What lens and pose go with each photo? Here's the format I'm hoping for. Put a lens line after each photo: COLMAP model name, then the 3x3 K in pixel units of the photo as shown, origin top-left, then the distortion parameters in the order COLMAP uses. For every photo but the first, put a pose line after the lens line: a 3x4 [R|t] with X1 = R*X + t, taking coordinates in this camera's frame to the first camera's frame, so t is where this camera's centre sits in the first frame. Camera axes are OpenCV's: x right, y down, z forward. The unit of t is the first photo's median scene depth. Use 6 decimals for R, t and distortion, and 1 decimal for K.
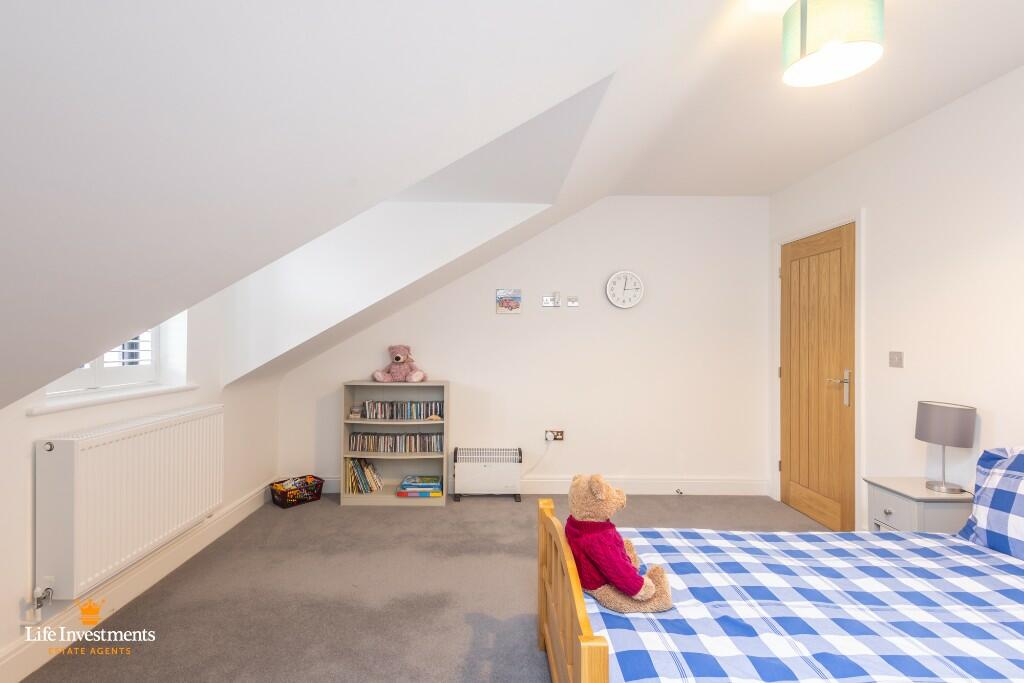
lens RADIAL K [[467.2, 0, 513.8], [0, 467.2, 338.5], [0, 0, 1]] dist [0.006117, -0.000081]
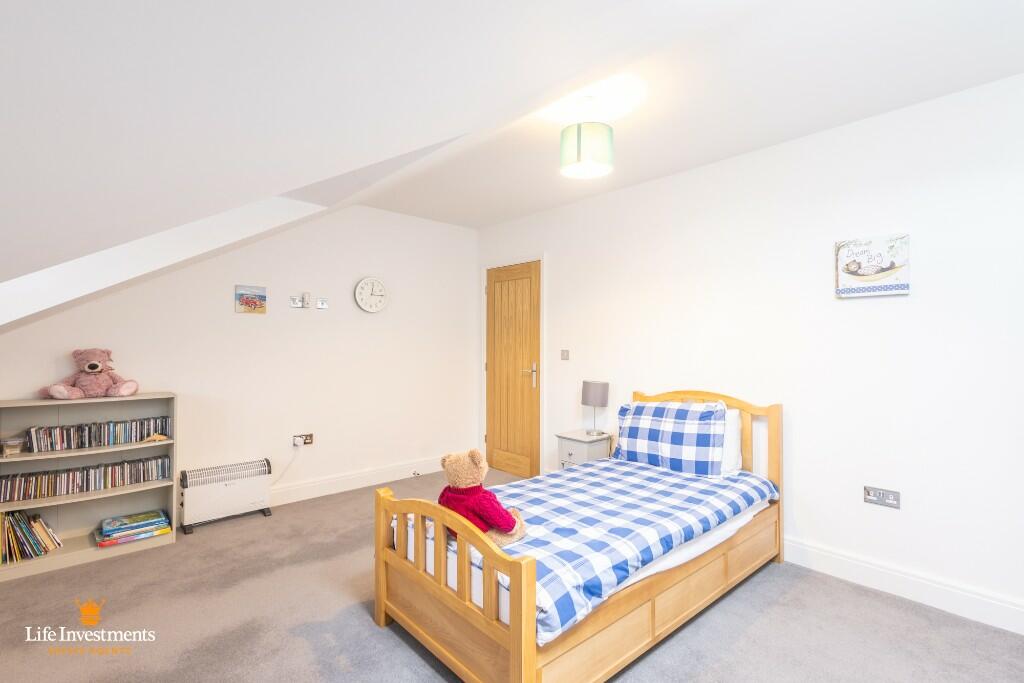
lens RADIAL K [[457.4, 0, 508.5], [0, 457.4, 340.3], [0, 0, 1]] dist [0.002620, -0.000034]
pose [[0.754390, 0.002435, 0.656422, -0.231197], [-0.003292, 0.999995, 0.000075, -0.001775], [-0.656419, -0.002217, 0.754393, 0.001266]]
